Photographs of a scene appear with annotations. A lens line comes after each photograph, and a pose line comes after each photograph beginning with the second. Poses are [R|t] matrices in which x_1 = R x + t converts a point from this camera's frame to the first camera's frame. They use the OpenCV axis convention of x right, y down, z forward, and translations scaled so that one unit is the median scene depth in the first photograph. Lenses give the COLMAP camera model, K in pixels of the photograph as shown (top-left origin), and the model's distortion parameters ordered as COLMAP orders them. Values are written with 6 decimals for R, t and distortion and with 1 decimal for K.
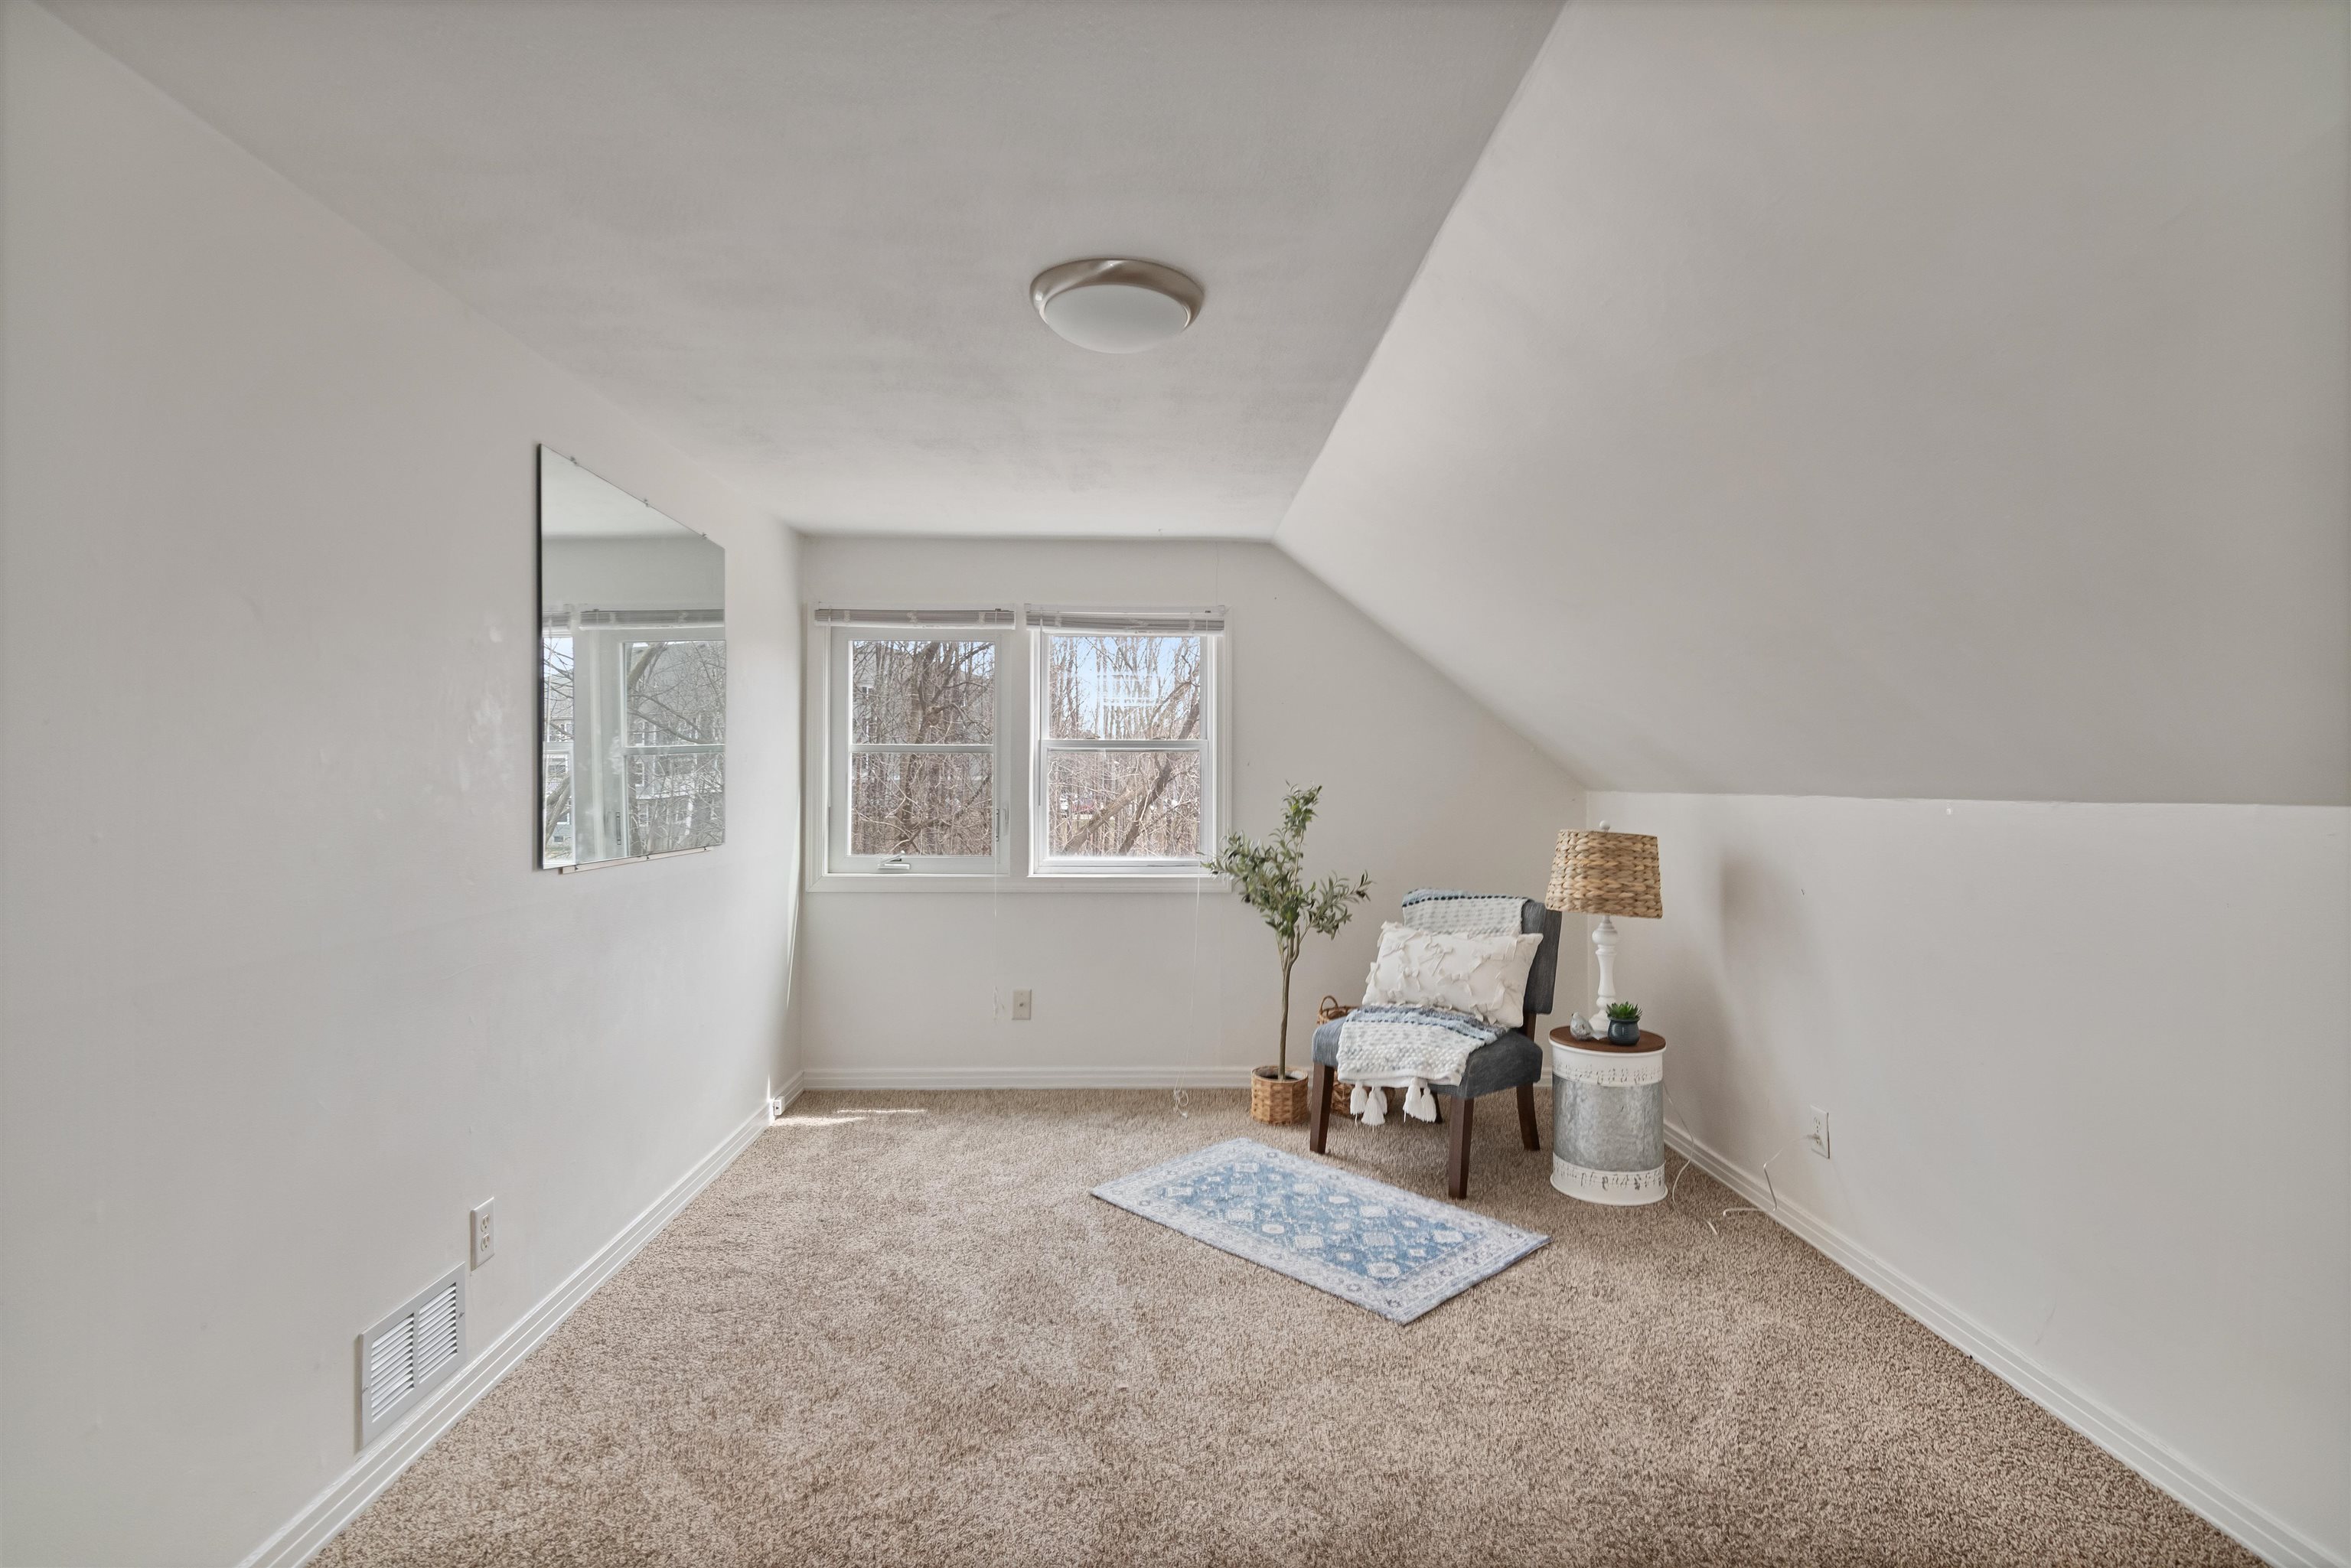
lens RADIAL K [[1149.0, 0, 1184.5], [0, 1149.0, 787.2], [0, 0, 1]] dist [0.000658, 0.001112]
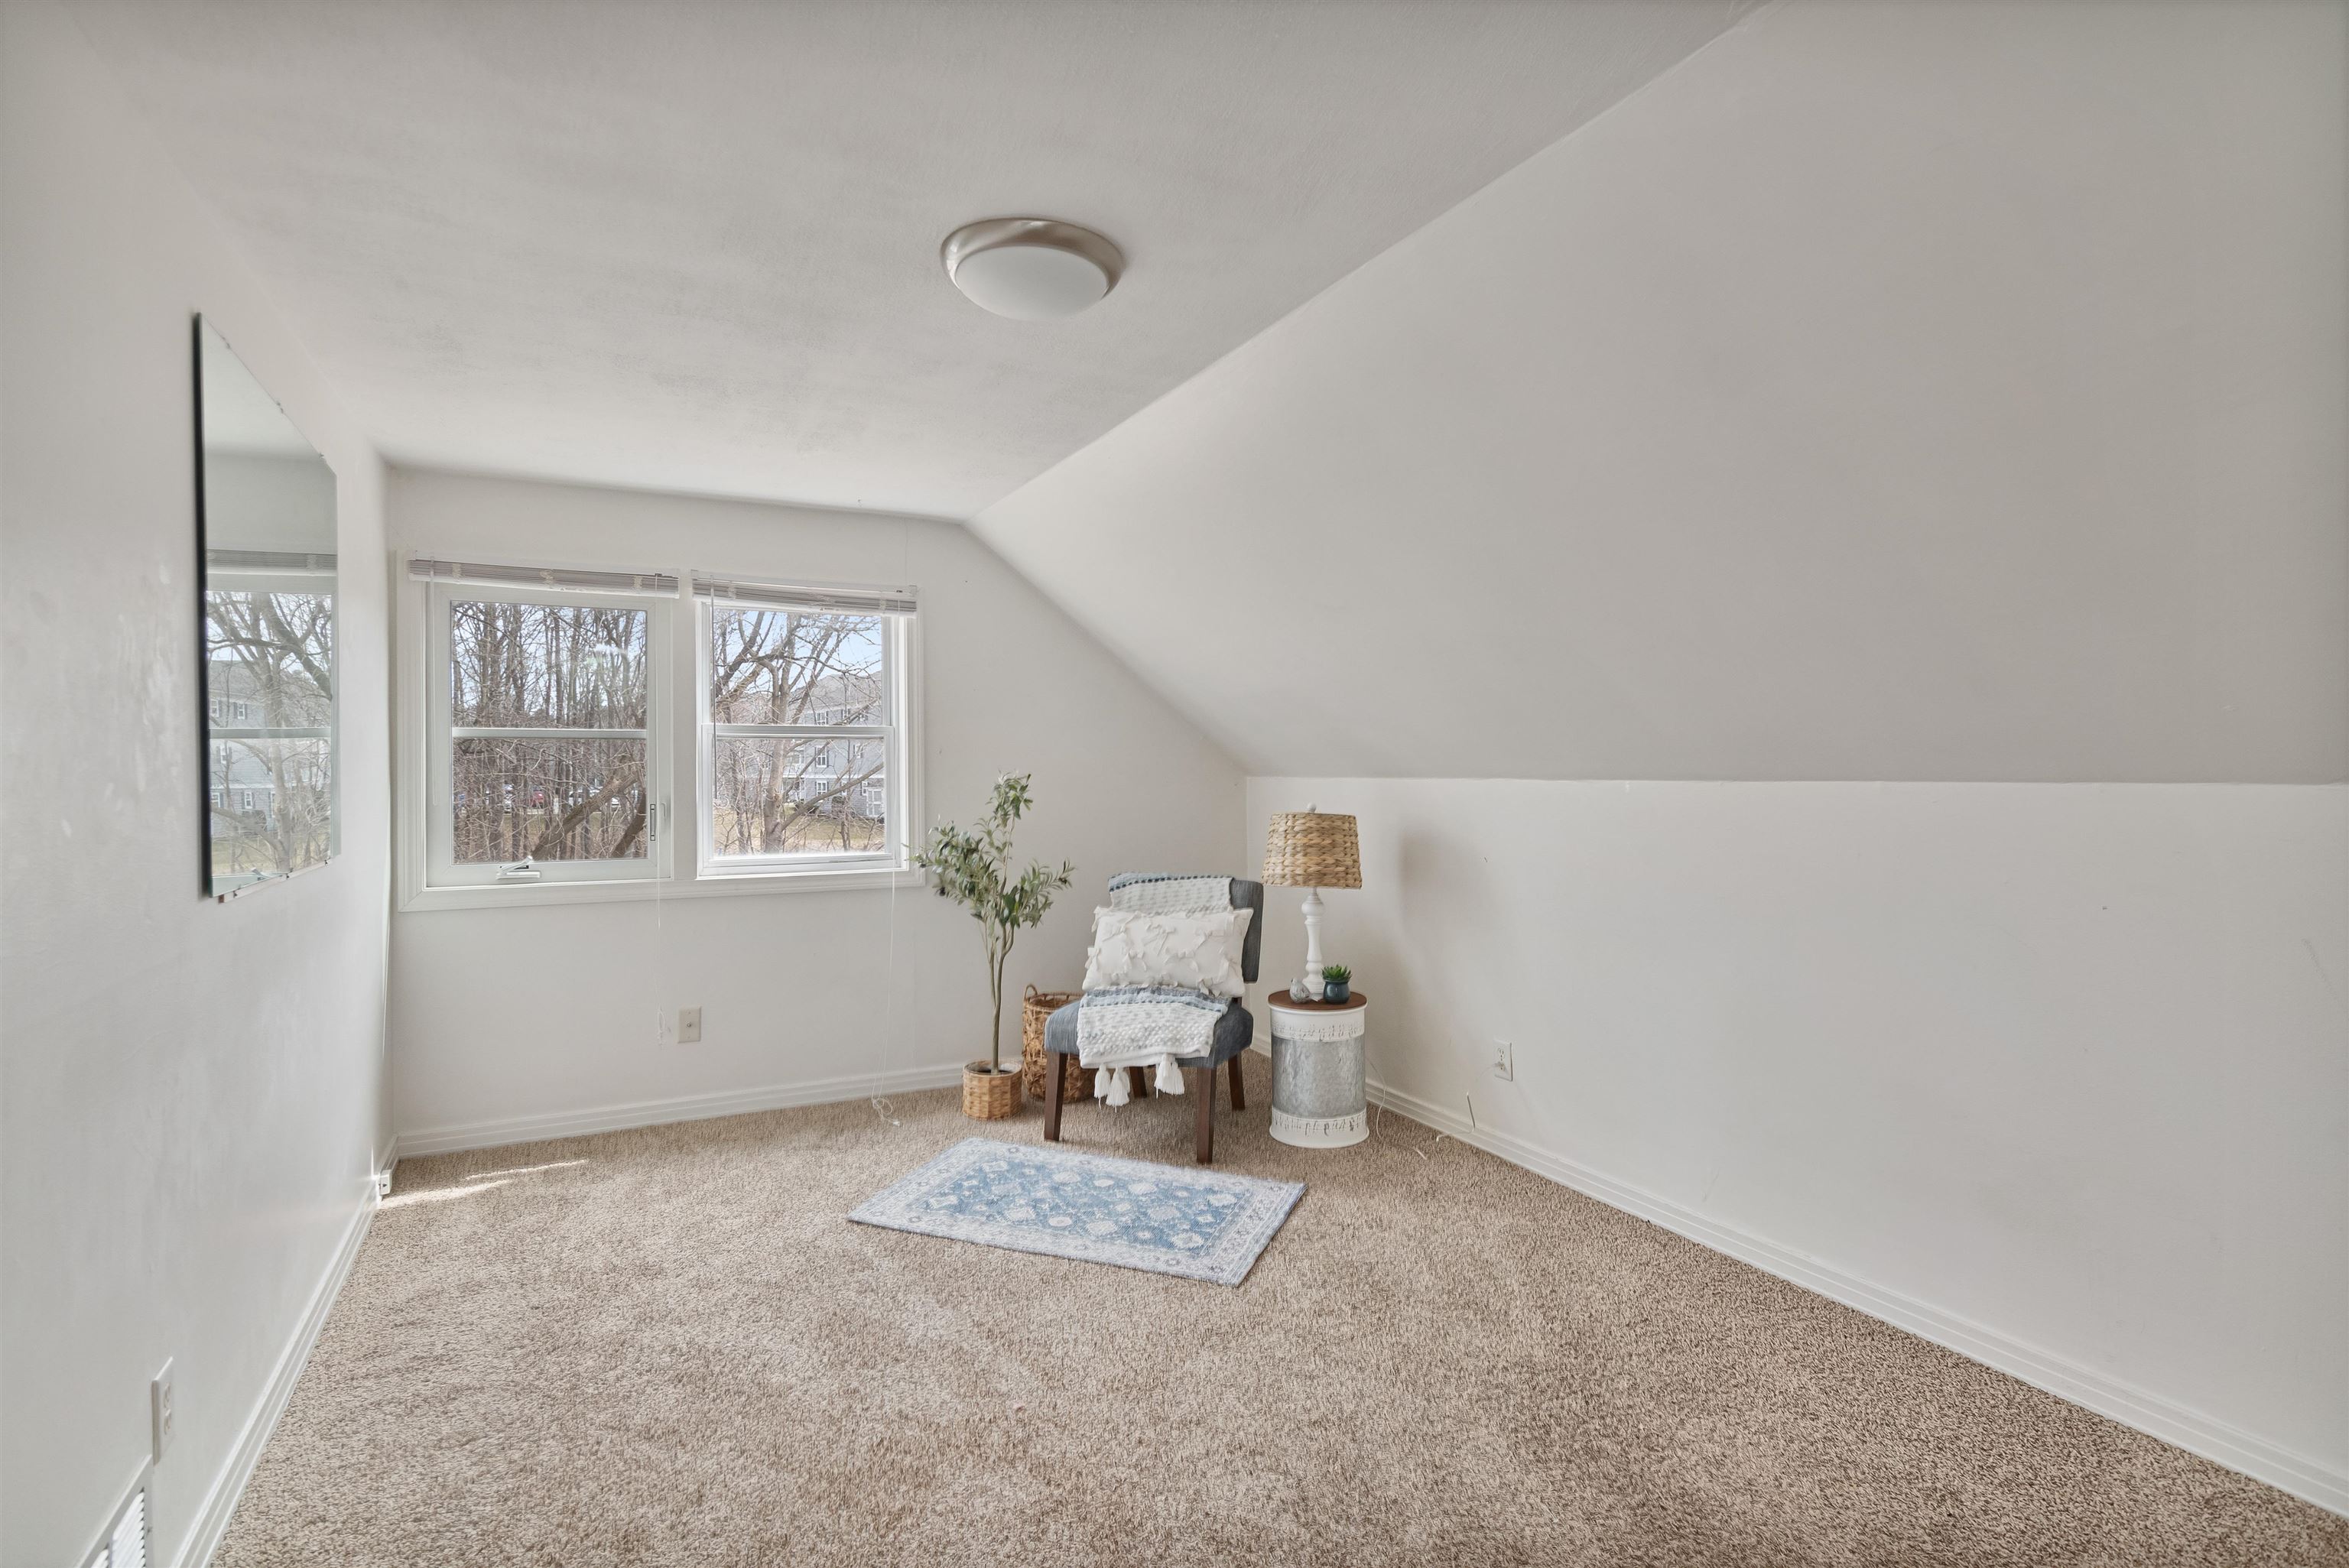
lens RADIAL K [[1148.0, 0, 1178.7], [0, 1148.0, 778.5], [0, 0, 1]] dist [0.000658, 0.001112]
pose [[0.904995, -0.010800, 0.425284, -0.224778], [0.009069, 0.999940, 0.006094, -0.002254], [-0.425325, -0.001659, 0.905039, 0.056102]]
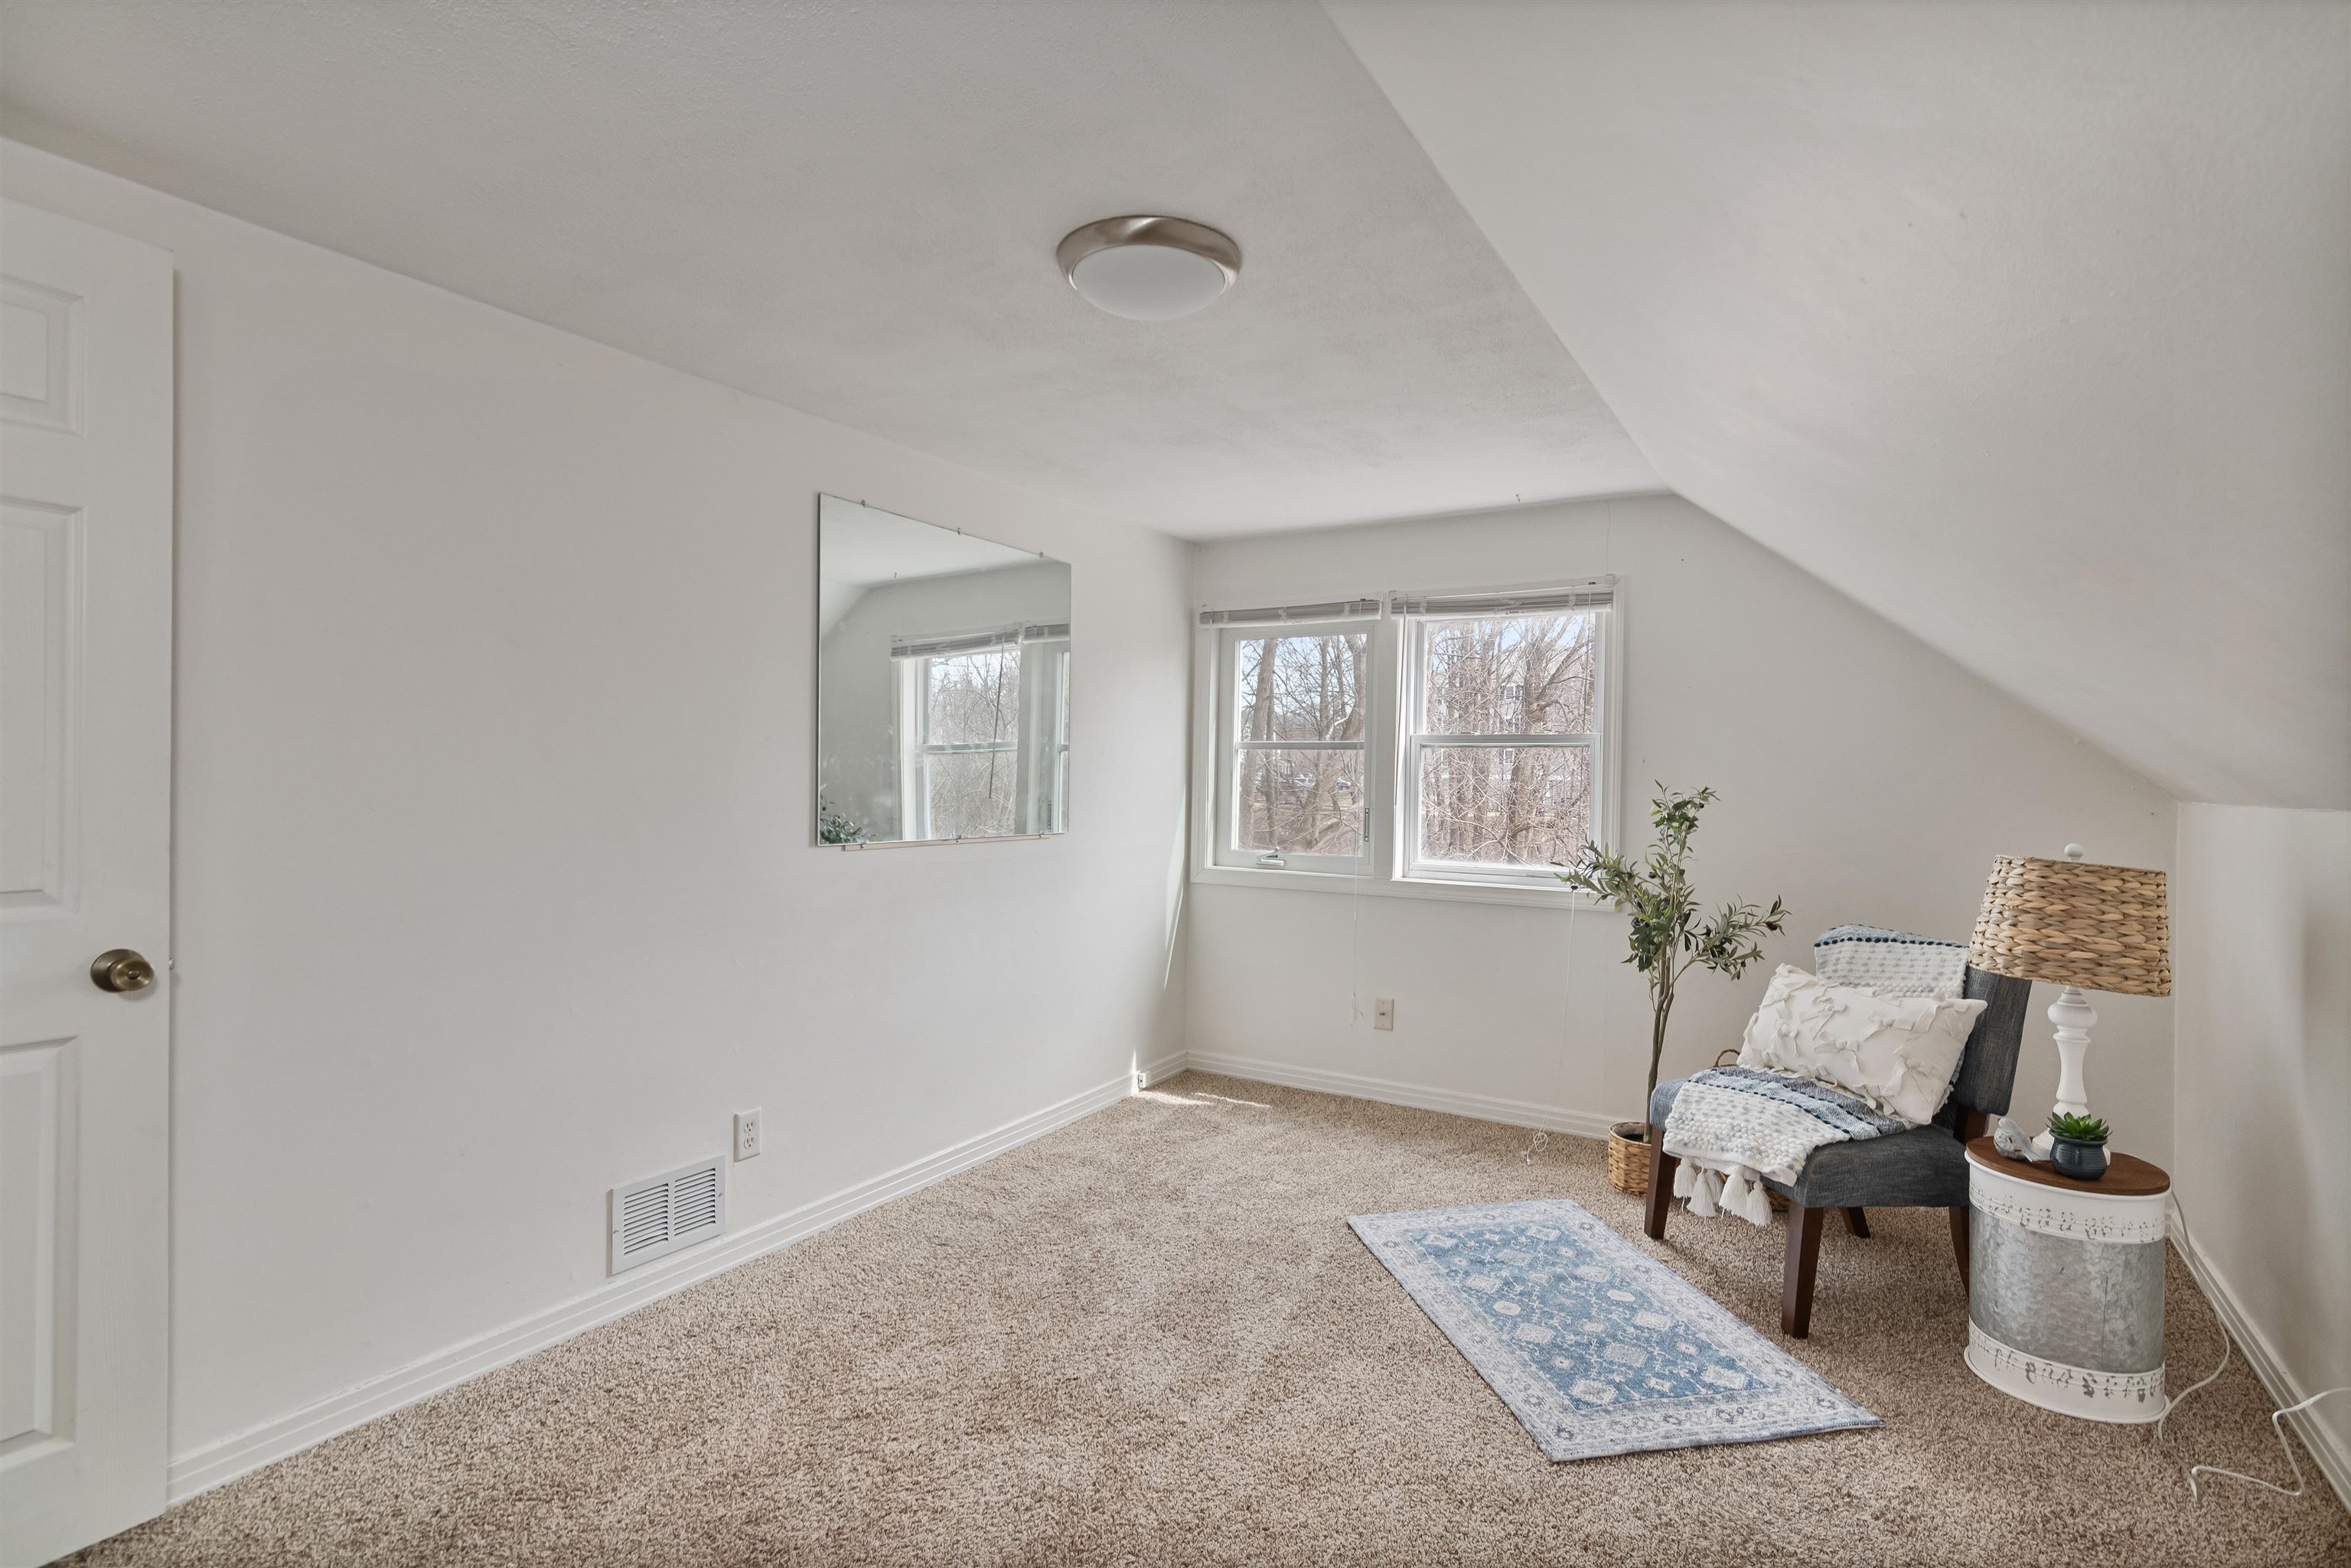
lens RADIAL K [[1149.0, 0, 1176.5], [0, 1149.0, 795.4], [0, 0, 1]] dist [0.000658, 0.001112]
pose [[0.833647, 0.017446, -0.552022, 0.305253], [-0.013348, 0.999845, 0.011442, -0.000317], [0.552136, -0.002170, 0.833751, 0.144506]]
